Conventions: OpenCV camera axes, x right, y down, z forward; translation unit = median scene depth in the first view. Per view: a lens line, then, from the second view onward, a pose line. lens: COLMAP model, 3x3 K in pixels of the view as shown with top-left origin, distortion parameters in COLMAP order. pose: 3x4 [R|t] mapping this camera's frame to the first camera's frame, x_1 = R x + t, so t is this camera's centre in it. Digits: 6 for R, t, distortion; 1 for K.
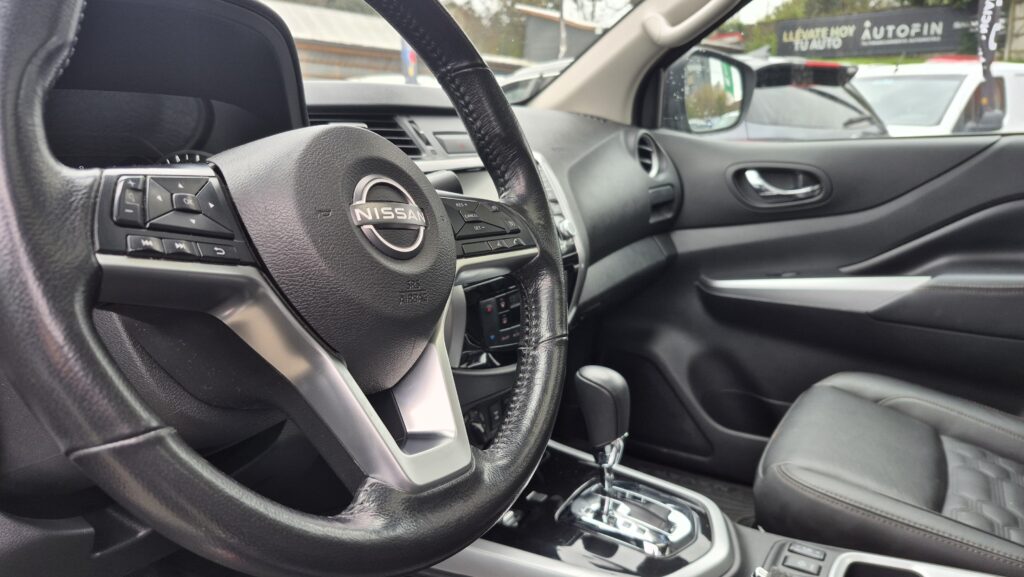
lens RADIAL K [[715.0, 0, 512.0], [0, 715.0, 288.5], [0, 0, 1]] dist [0.067541, -0.086957]
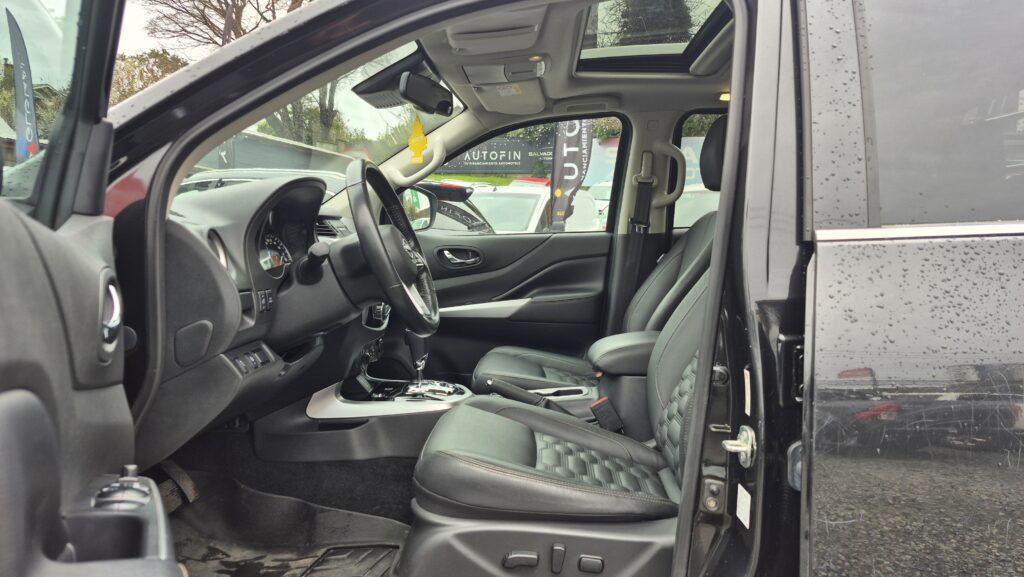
lens RADIAL K [[696.8, 0, 515.7], [0, 696.8, 290.5], [0, 0, 1]] dist [0.076849, -0.076422]
pose [[0.874069, -0.031032, 0.484810, -0.392308], [0.094593, 0.989728, -0.107192, 0.152005], [-0.476503, 0.139552, 0.868026, -0.656801]]
